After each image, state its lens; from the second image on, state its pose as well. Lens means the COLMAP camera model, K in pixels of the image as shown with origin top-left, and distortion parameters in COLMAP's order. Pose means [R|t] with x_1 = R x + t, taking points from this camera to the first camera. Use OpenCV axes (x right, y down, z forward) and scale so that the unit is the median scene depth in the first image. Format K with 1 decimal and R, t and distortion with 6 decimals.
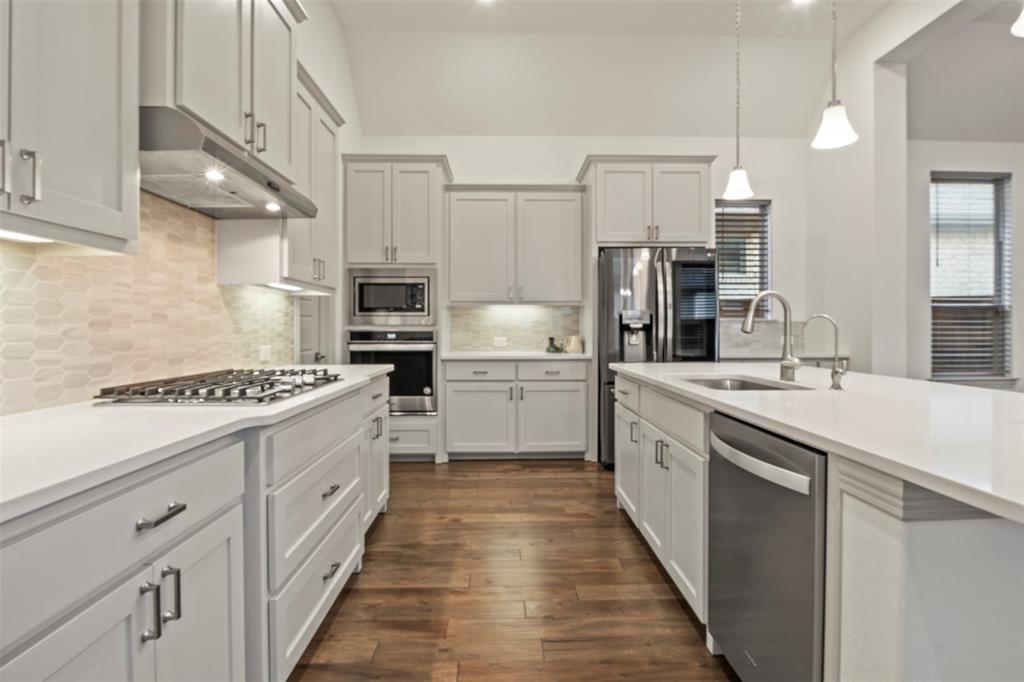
lens RADIAL K [[518.0, 0, 512.0], [0, 518.0, 341.0], [0, 0, 1]] dist [0.002111, -0.000009]
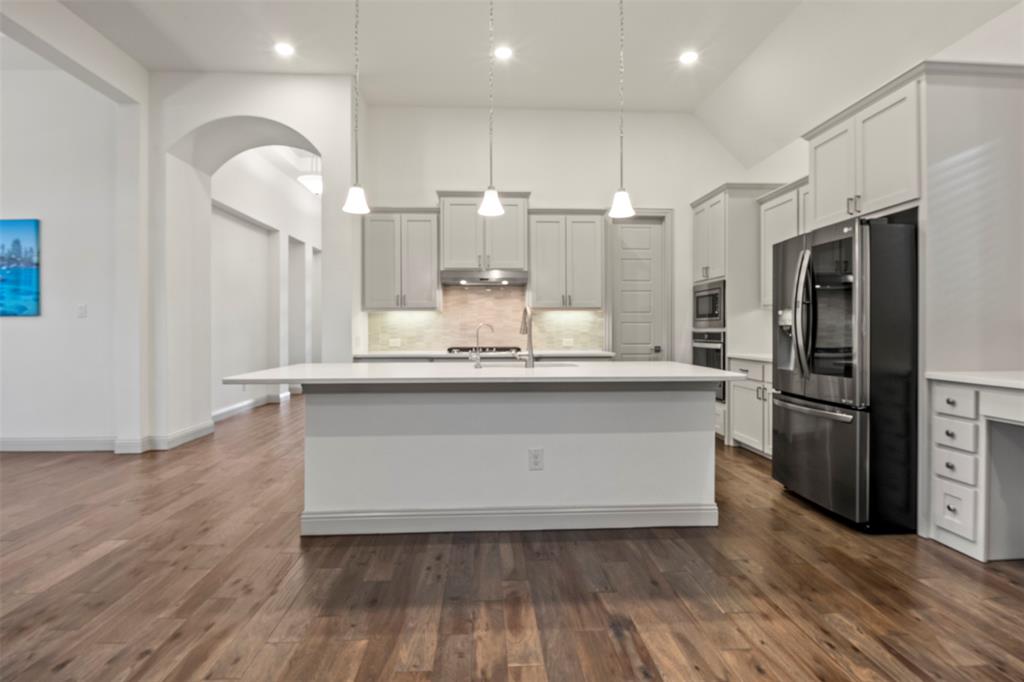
lens RADIAL K [[507.0, 0, 510.4], [0, 507.0, 331.3], [0, 0, 1]] dist [-0.021031, -0.000799]
pose [[0.023724, 0.006856, -0.999695, 1.006670], [-0.021070, 0.999758, 0.006357, -0.018520], [0.999496, 0.020913, 0.023862, 0.487567]]
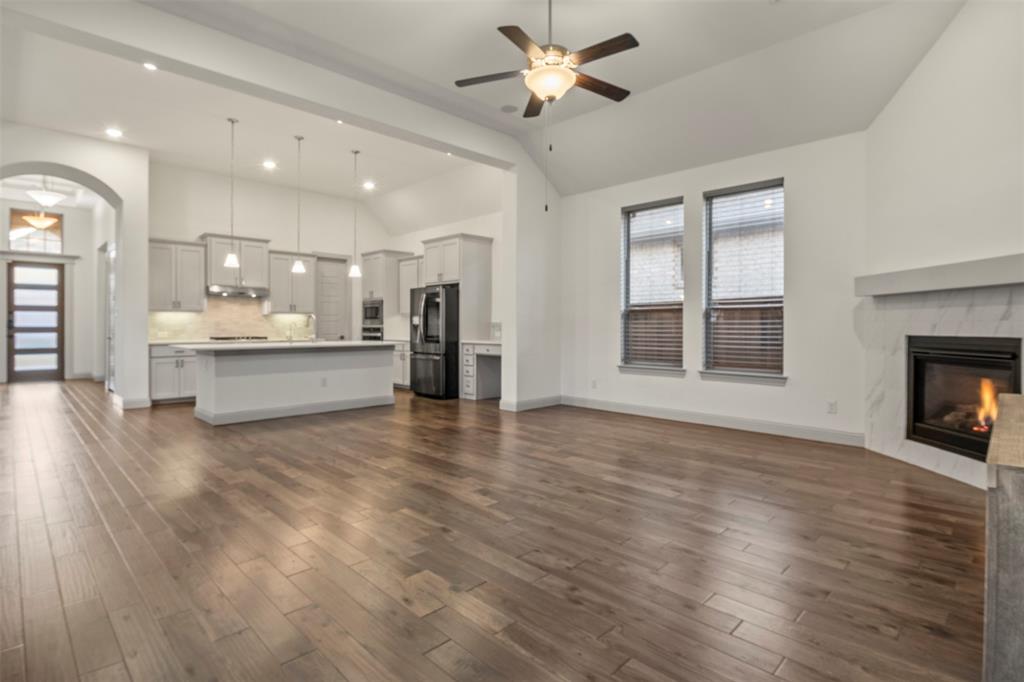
lens RADIAL K [[507.0, 0, 510.4], [0, 507.0, 331.3], [0, 0, 1]] dist [-0.021031, -0.000799]
pose [[0.687880, 0.011388, -0.725735, 1.856729], [-0.019932, 0.999796, -0.003204, -0.005453], [0.725551, 0.016669, 0.687967, -0.115082]]
